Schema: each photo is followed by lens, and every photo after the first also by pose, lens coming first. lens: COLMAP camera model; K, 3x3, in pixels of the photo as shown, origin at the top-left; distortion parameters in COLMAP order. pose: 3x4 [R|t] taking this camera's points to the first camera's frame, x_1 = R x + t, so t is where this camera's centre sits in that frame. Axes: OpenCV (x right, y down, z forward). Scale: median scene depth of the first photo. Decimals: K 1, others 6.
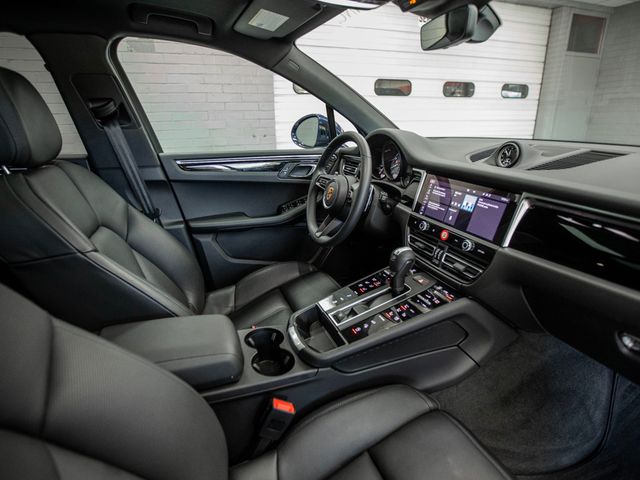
lens RADIAL K [[335.4, 0, 300.0], [0, 335.4, 237.2], [0, 0, 1]] dist [-0.005149, -0.000027]
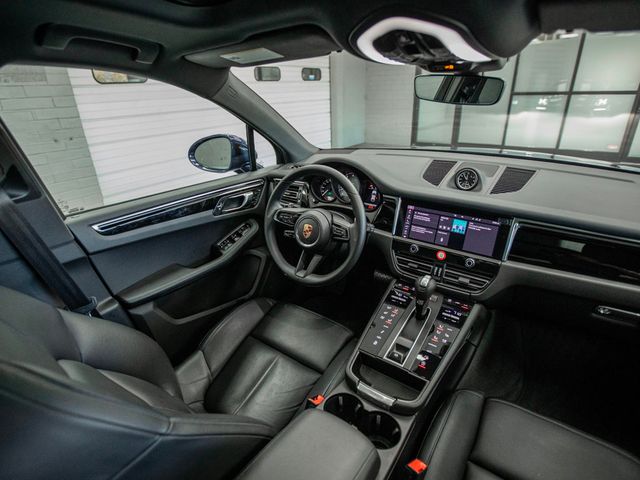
lens RADIAL K [[336.1, 0, 291.7], [0, 336.1, 249.7], [0, 0, 1]] dist [-0.006113, -0.000697]
pose [[0.849643, -0.252388, 0.463040, -0.506945], [0.208327, 0.967258, 0.144958, -0.279765], [-0.484465, -0.026698, 0.874403, 0.209954]]
